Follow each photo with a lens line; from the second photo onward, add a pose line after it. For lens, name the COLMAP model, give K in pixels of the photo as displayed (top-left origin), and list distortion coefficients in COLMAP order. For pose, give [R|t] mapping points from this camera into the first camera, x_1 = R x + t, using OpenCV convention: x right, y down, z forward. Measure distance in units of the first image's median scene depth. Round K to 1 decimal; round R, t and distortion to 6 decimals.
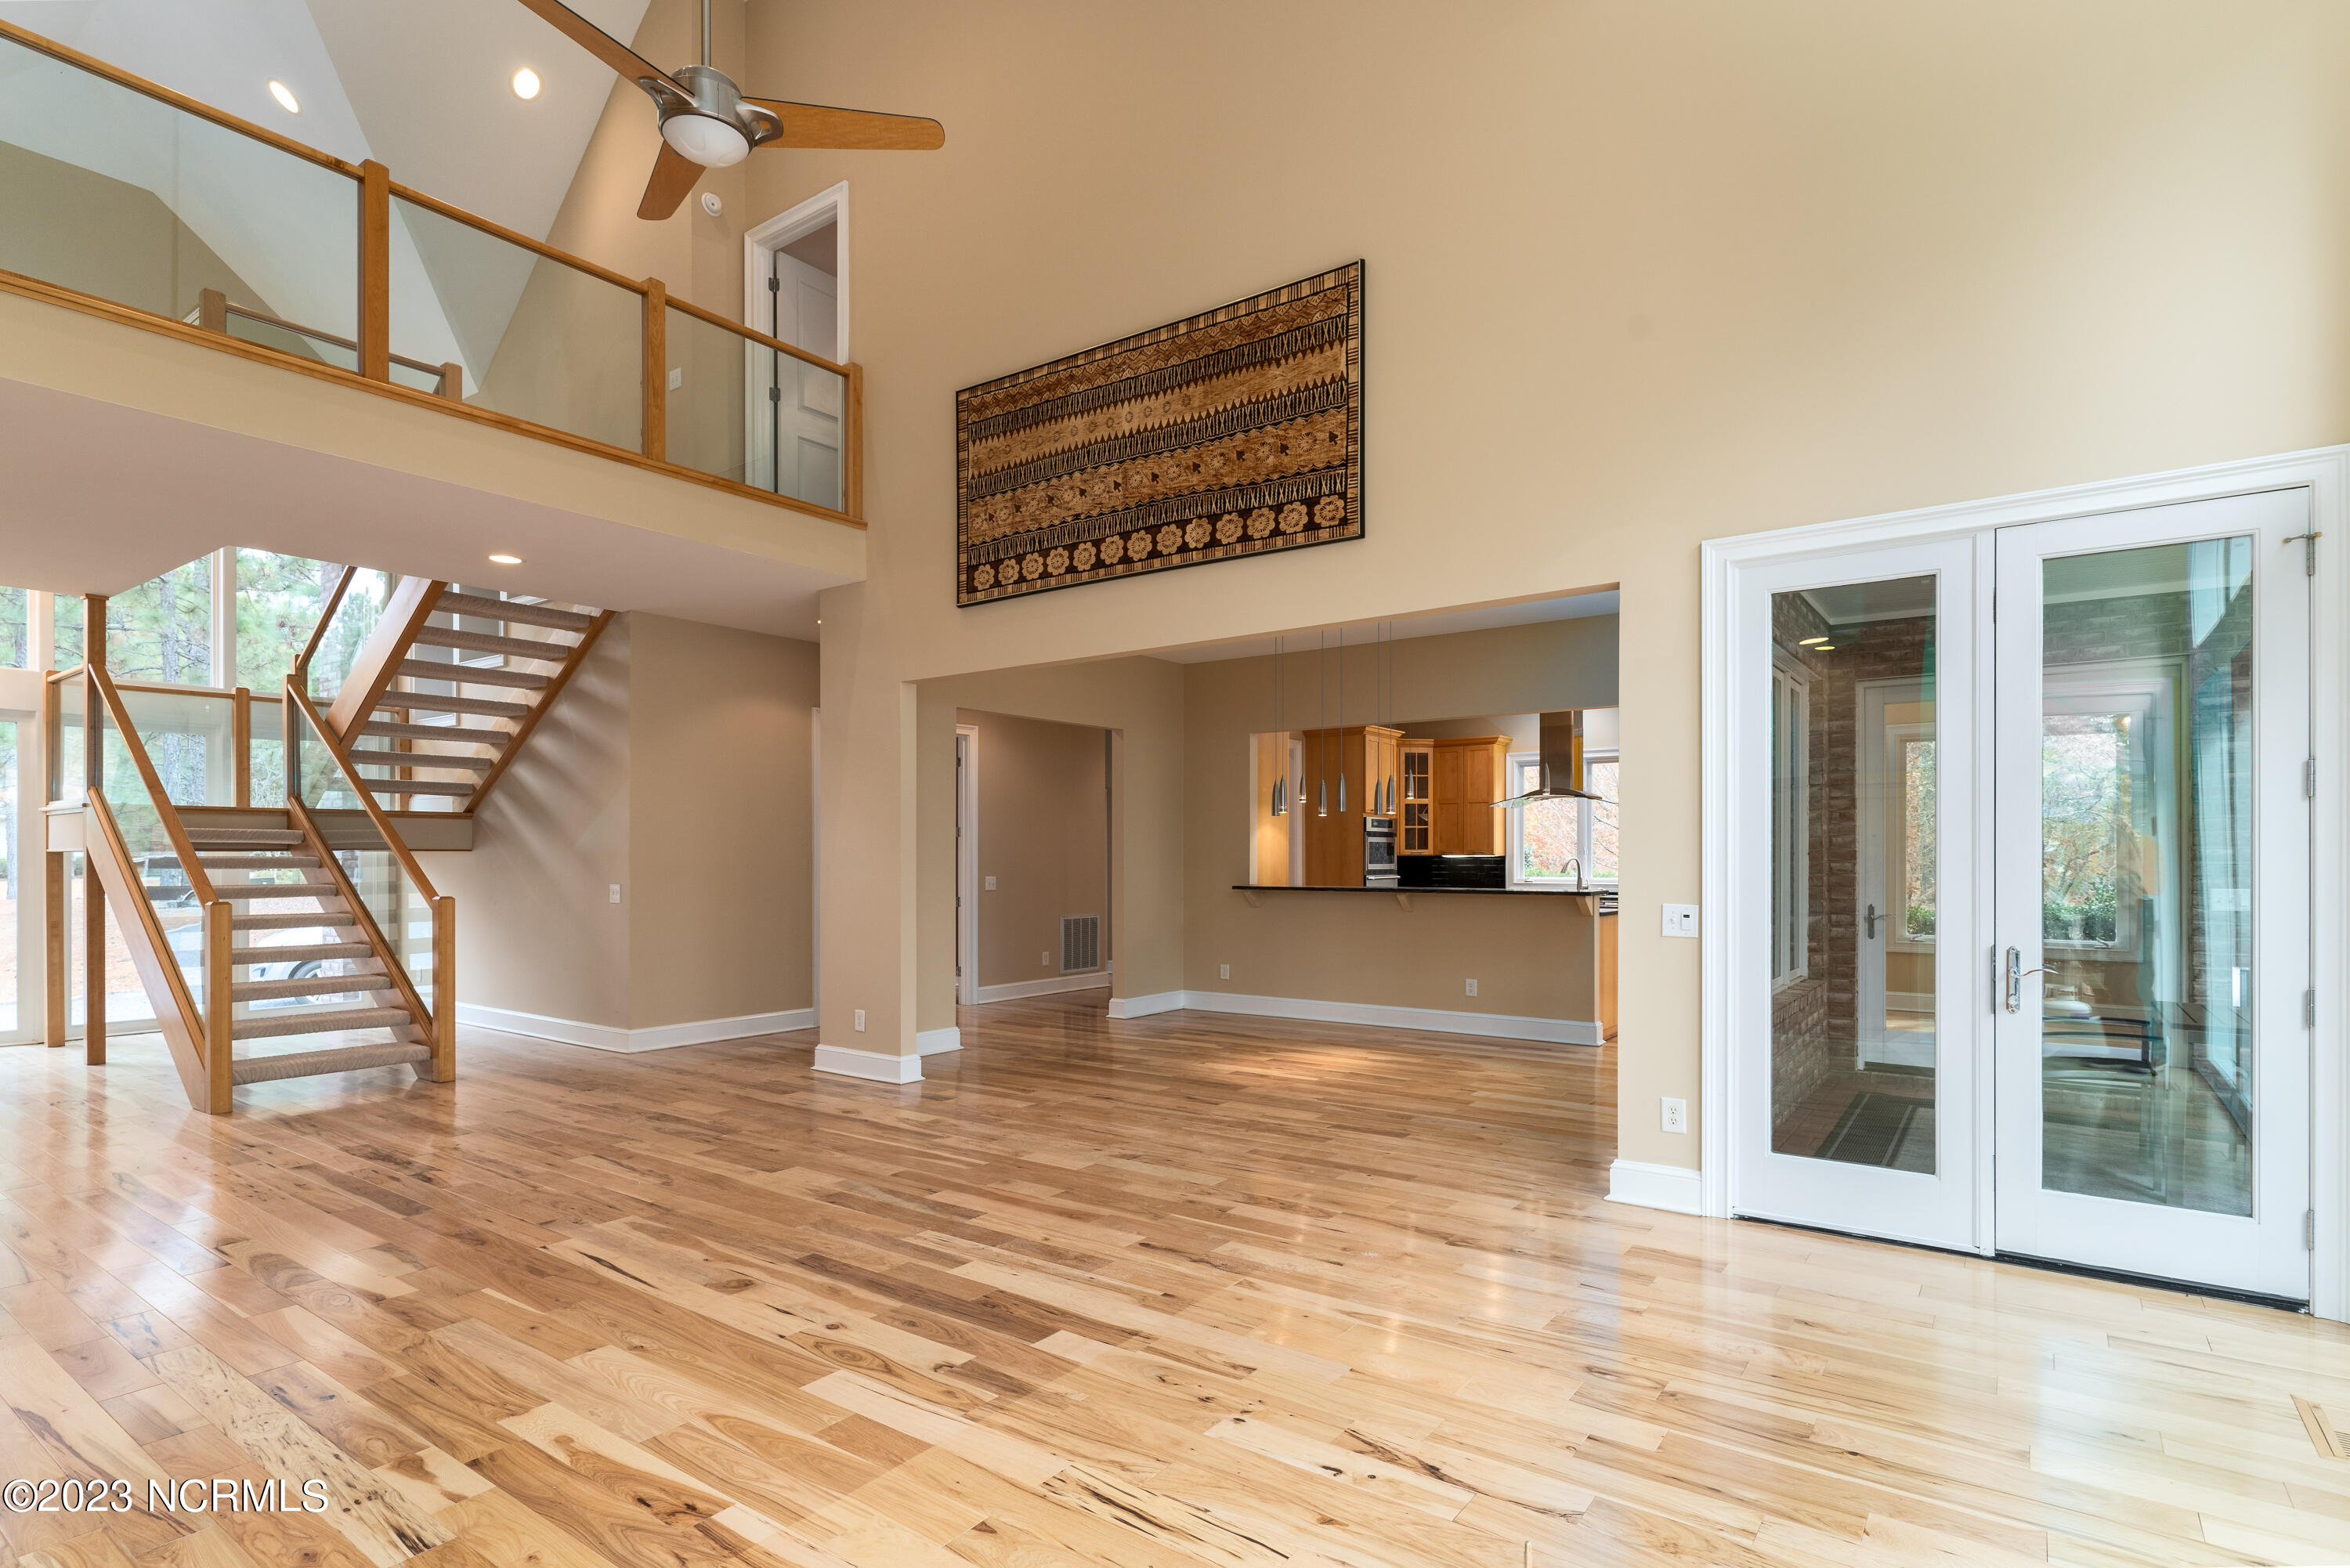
lens RADIAL K [[1139.9, 0, 1177.1], [0, 1139.9, 858.1], [0, 0, 1]] dist [0.000507, 0.000109]
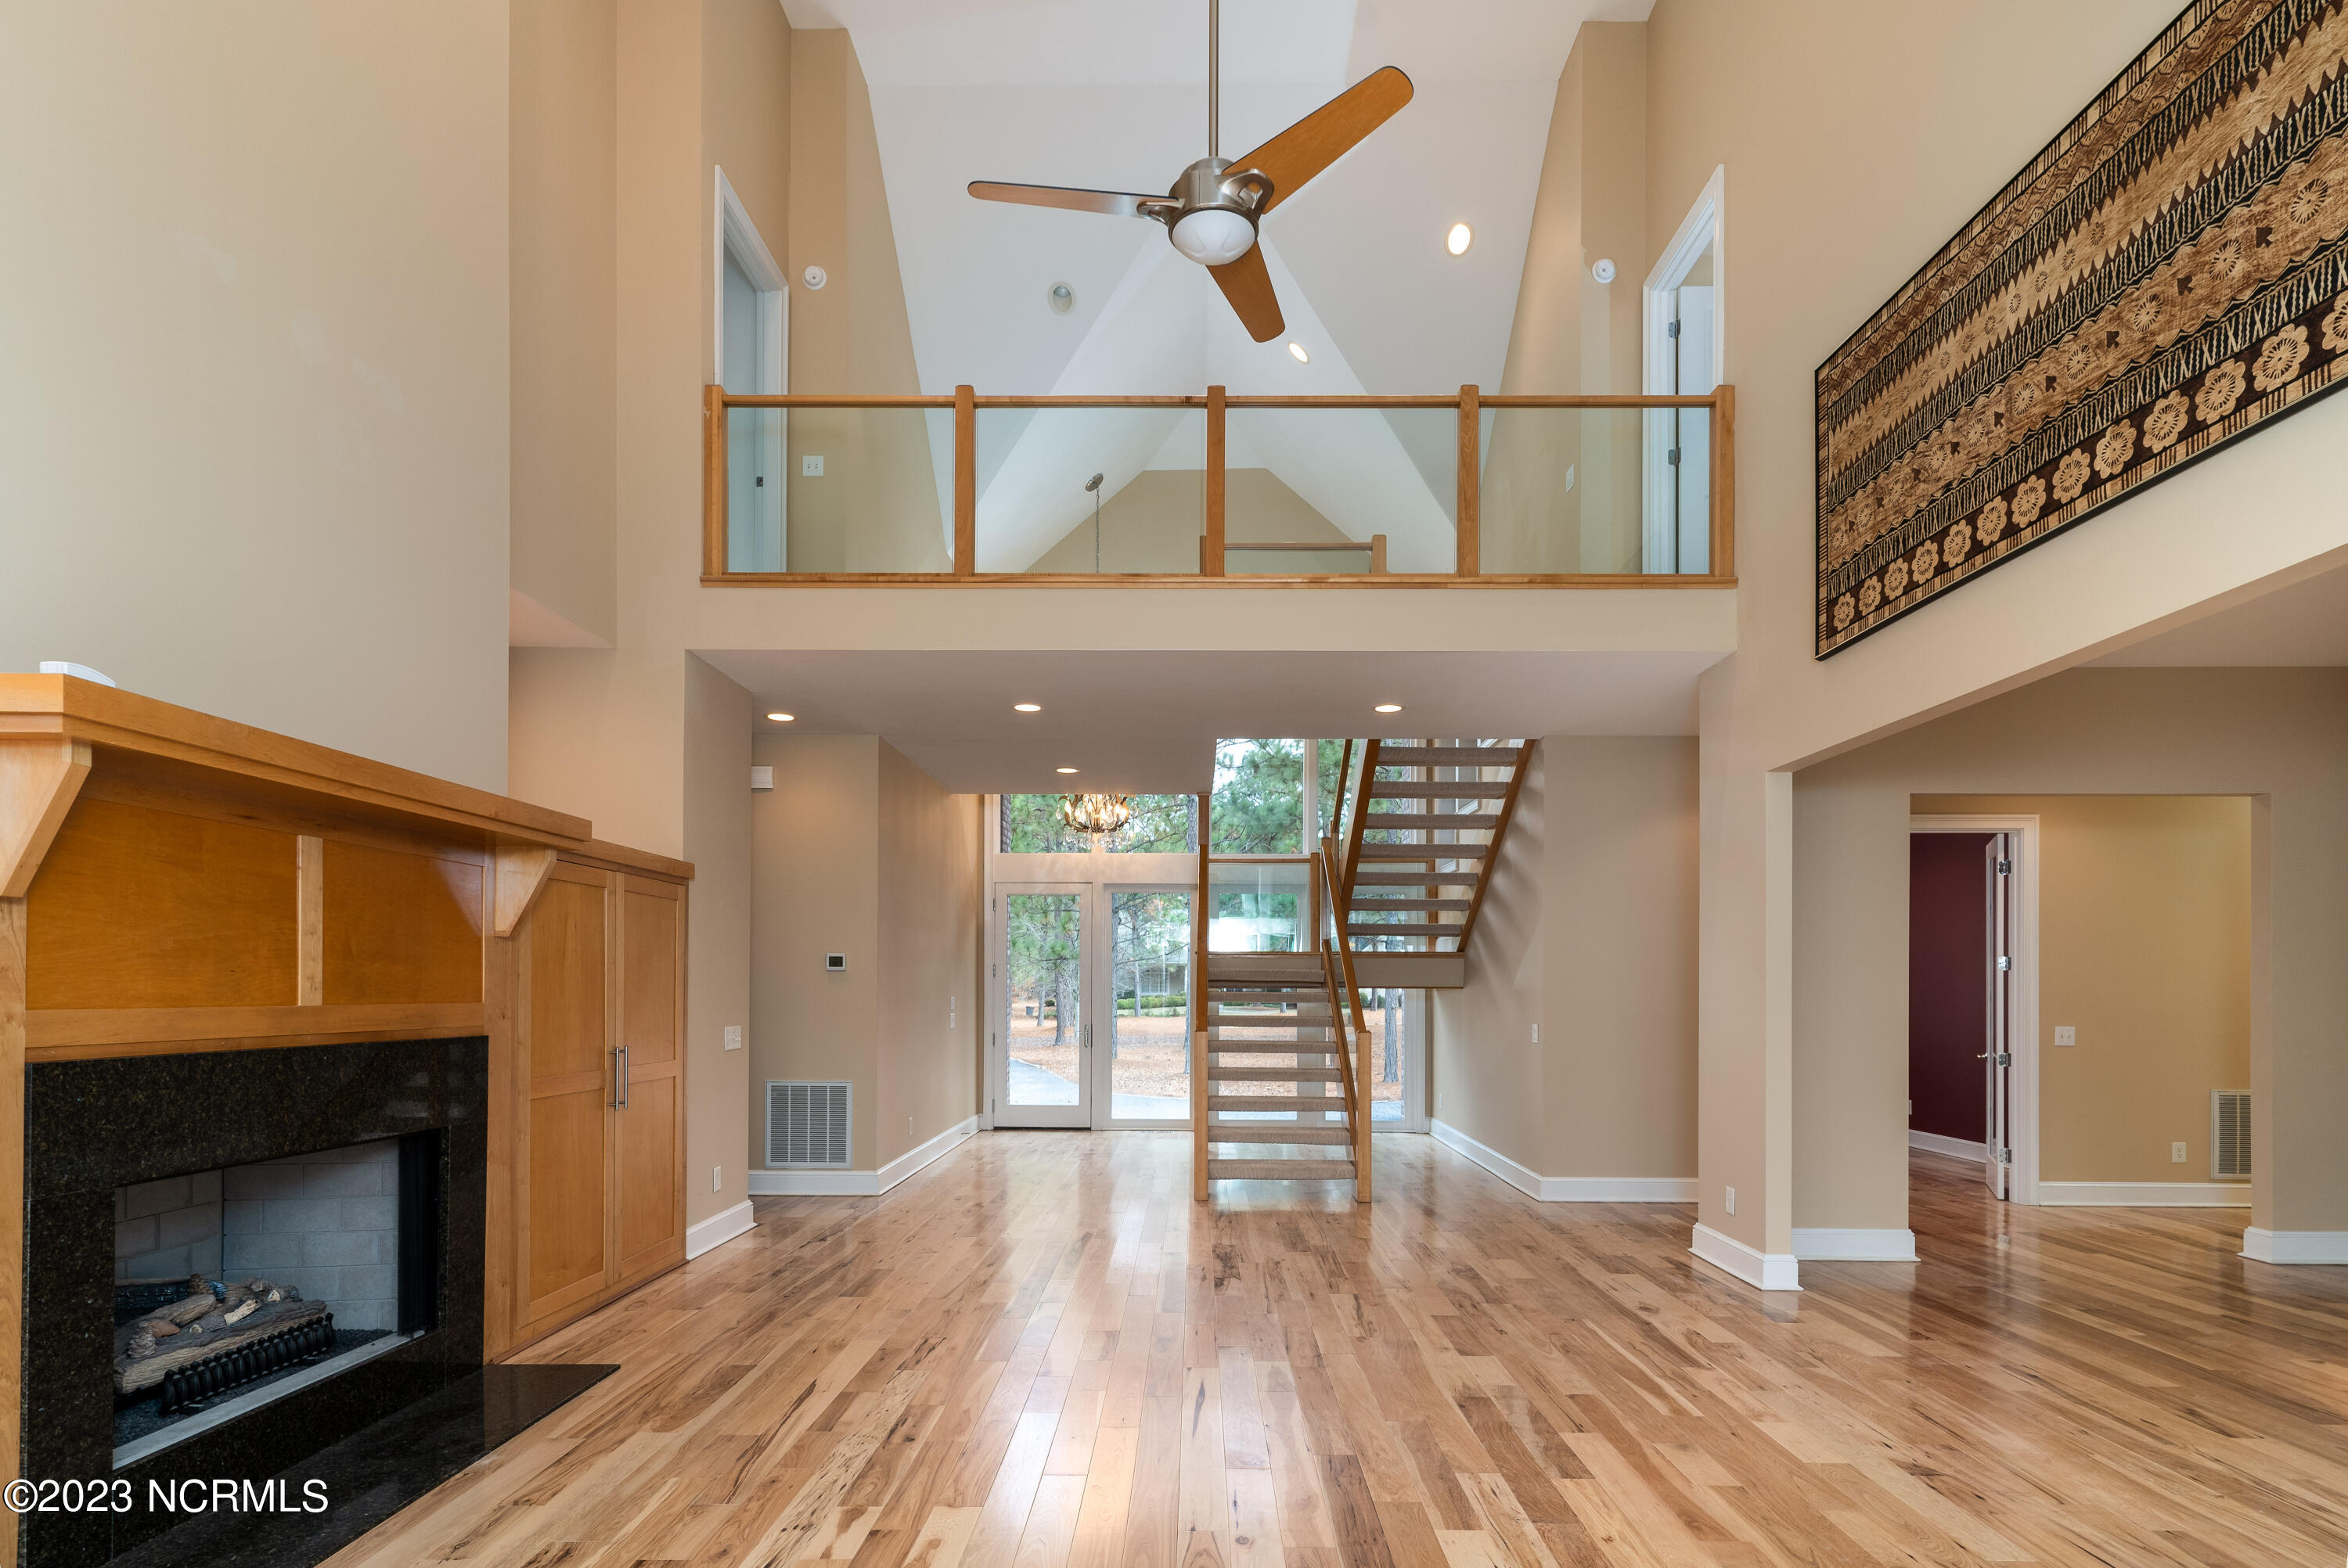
lens RADIAL K [[1207.1, 0, 1174.4], [0, 1207.1, 990.1], [0, 0, 1]] dist [0.001345, -0.000240]
pose [[0.588827, 0.002620, -0.808255, 0.220814], [-0.007112, 0.999973, -0.001939, -0.001603], [0.808228, 0.006890, 0.588829, 0.227095]]
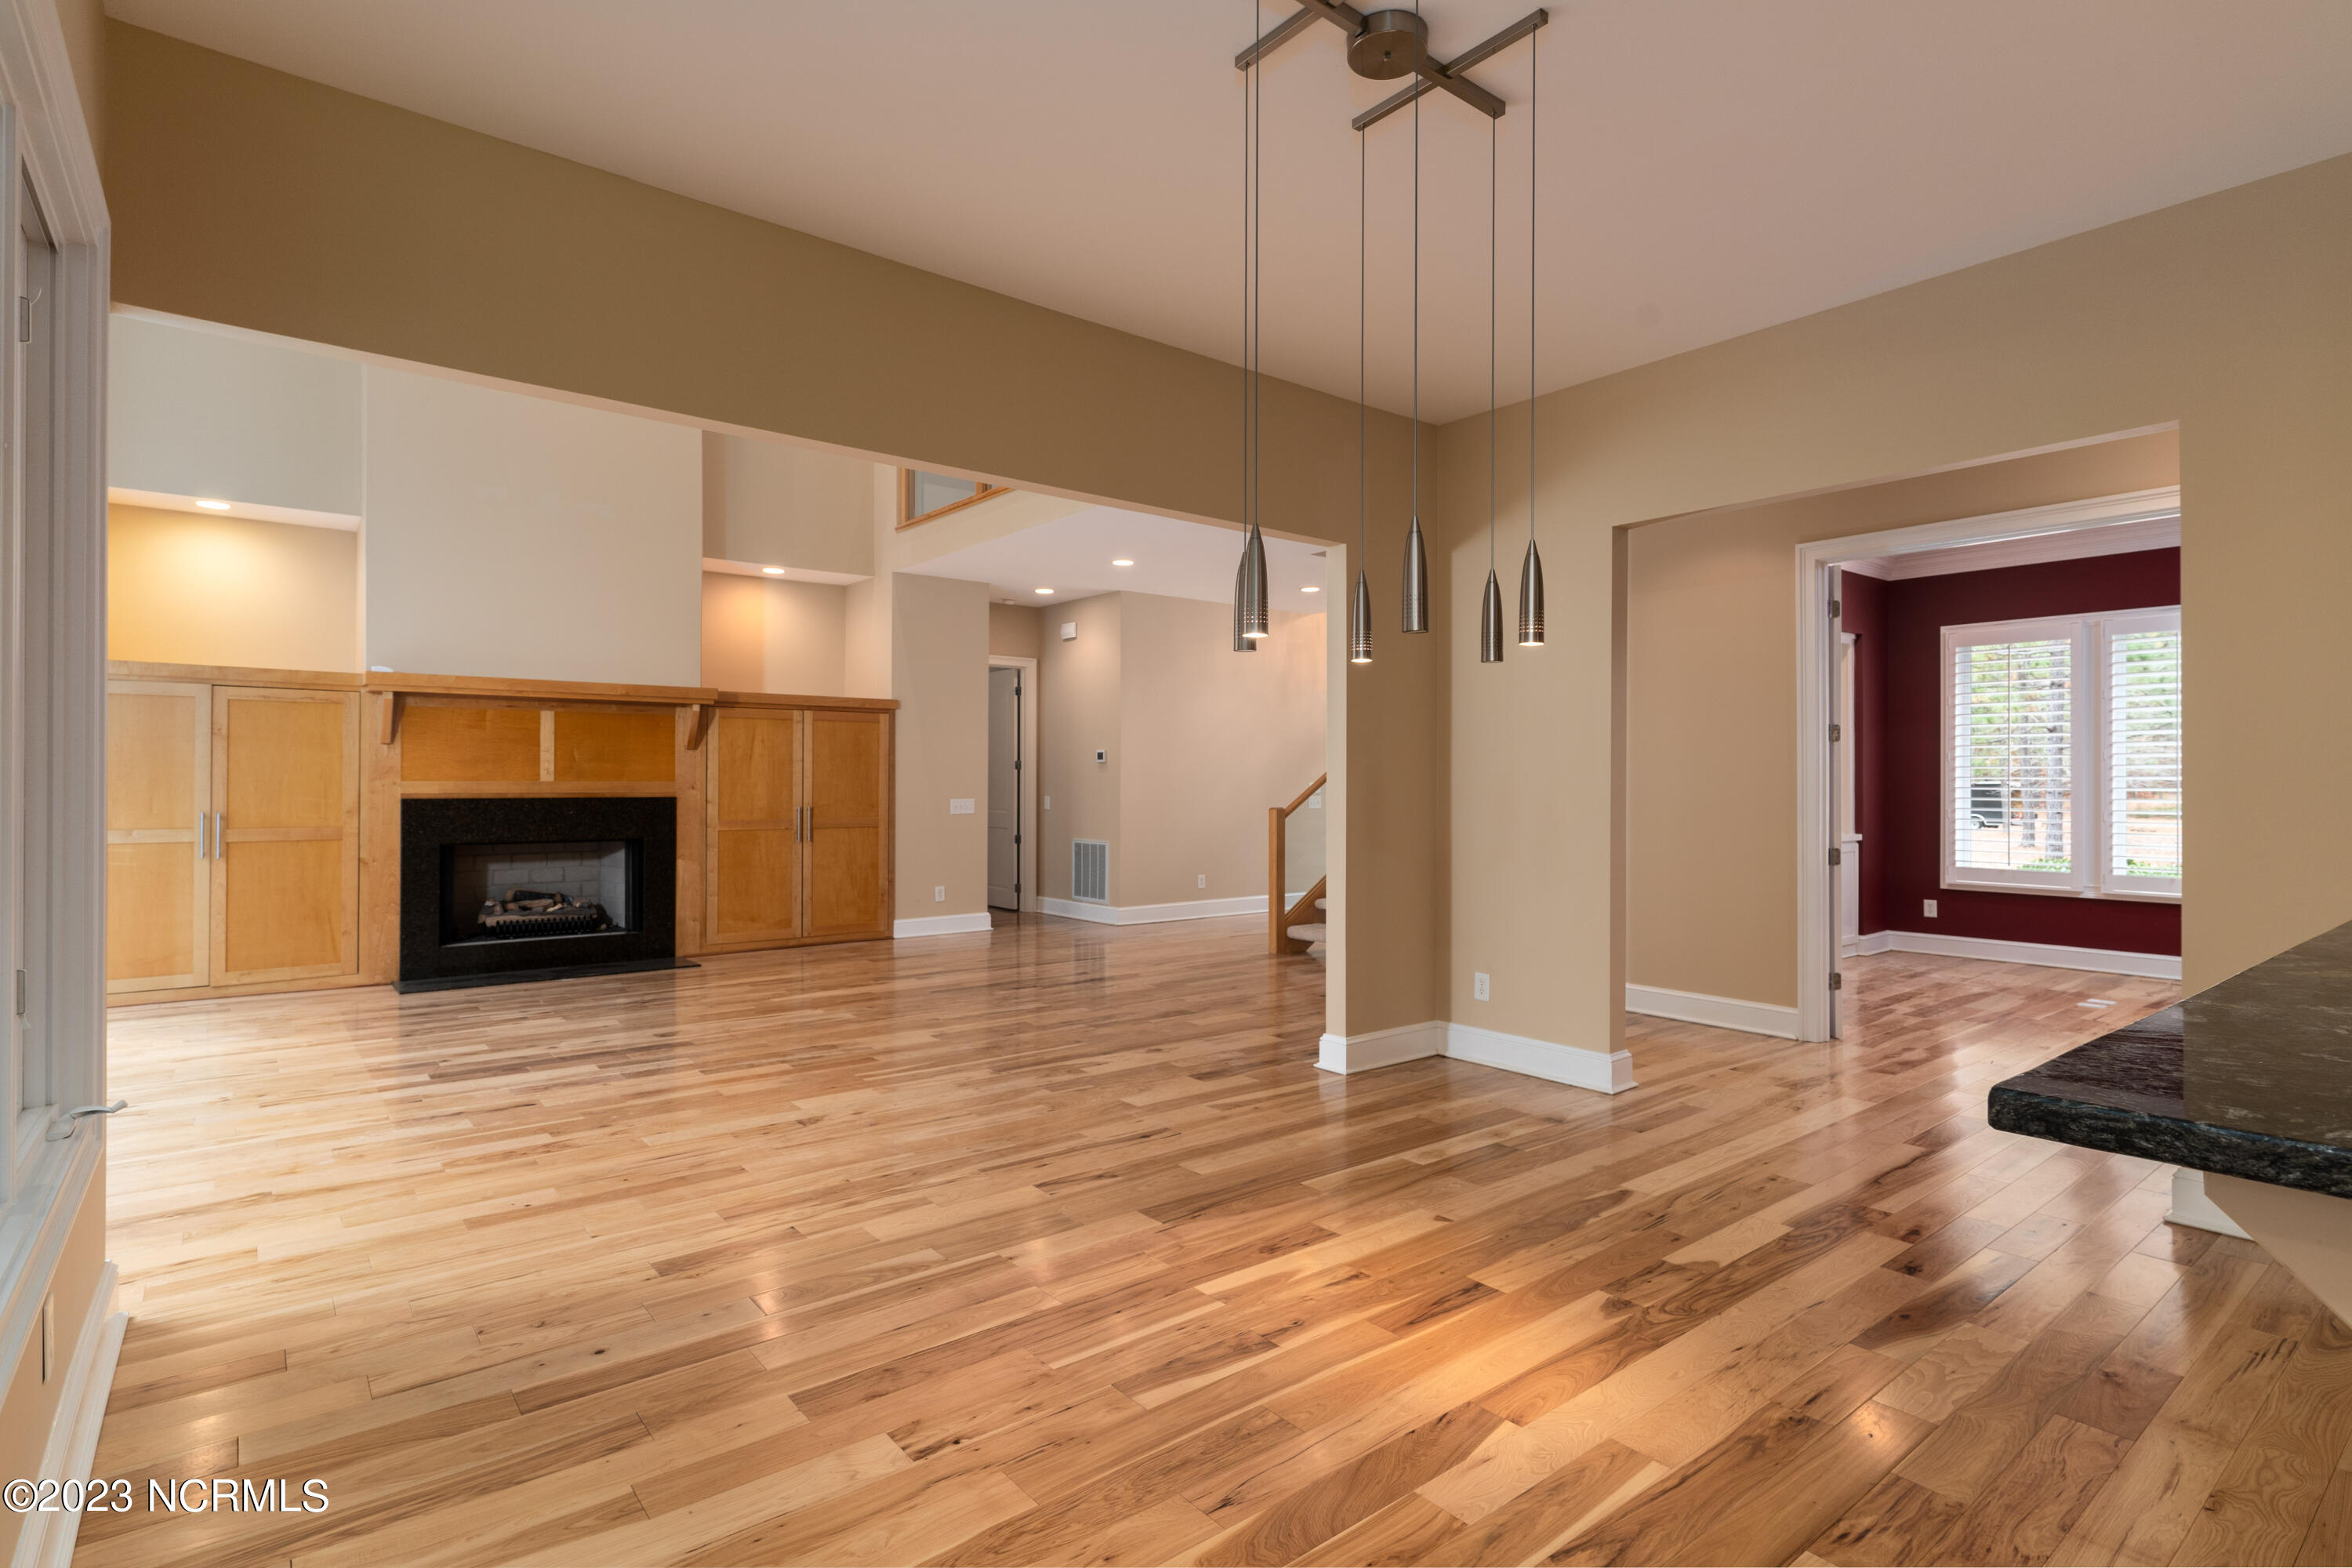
lens RADIAL K [[1157.2, 0, 1172.1], [0, 1157.2, 782.3], [0, 0, 1]] dist [-0.000932, -0.000356]
pose [[-0.244408, 0.001699, -0.969671, 0.628867], [-0.002817, 0.999993, 0.002462, 0.003681], [0.969668, 0.003333, -0.244401, 1.266169]]
